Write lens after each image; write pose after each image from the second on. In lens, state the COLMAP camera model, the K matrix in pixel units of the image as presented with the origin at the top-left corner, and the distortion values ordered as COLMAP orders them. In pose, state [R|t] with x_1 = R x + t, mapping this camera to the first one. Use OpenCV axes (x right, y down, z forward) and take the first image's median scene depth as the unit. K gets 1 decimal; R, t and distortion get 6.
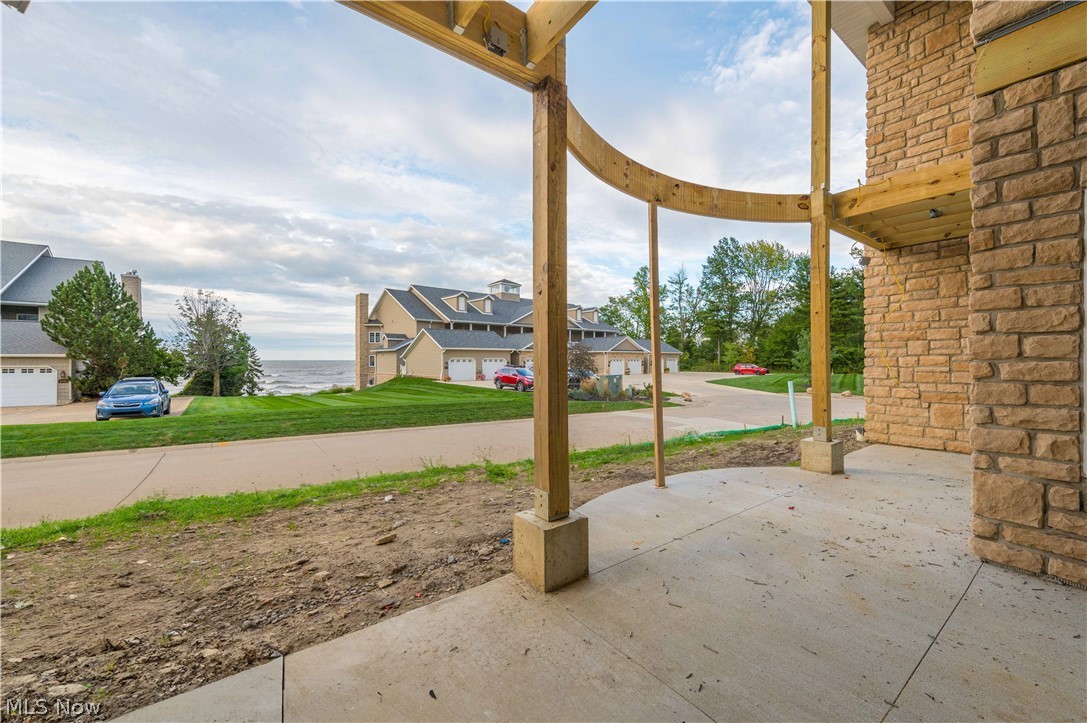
lens RADIAL K [[405.2, 0, 522.3], [0, 405.2, 360.5], [0, 0, 1]] dist [-0.000105, -0.000159]
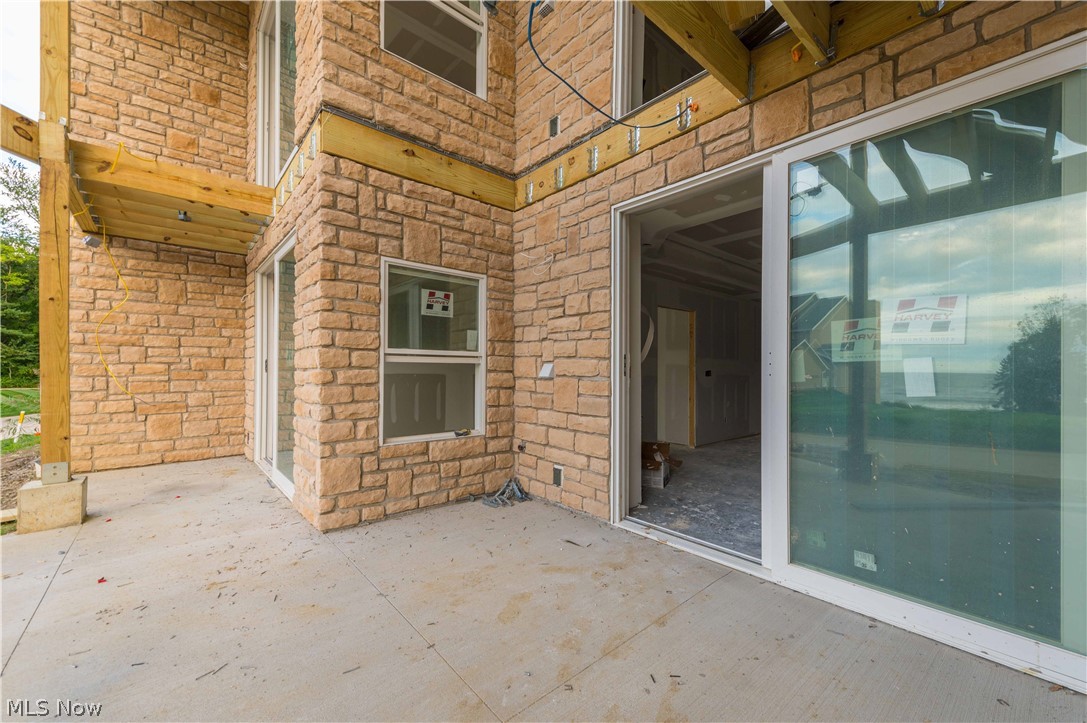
lens RADIAL K [[434.8, 0, 574.9], [0, 434.8, 369.0], [0, 0, 1]] dist [0.000889, -0.000239]
pose [[-0.145841, 0.004983, 0.989296, -0.139458], [-0.003481, 0.999979, -0.005550, 0.002663], [-0.989302, -0.004253, -0.145820, 0.224694]]
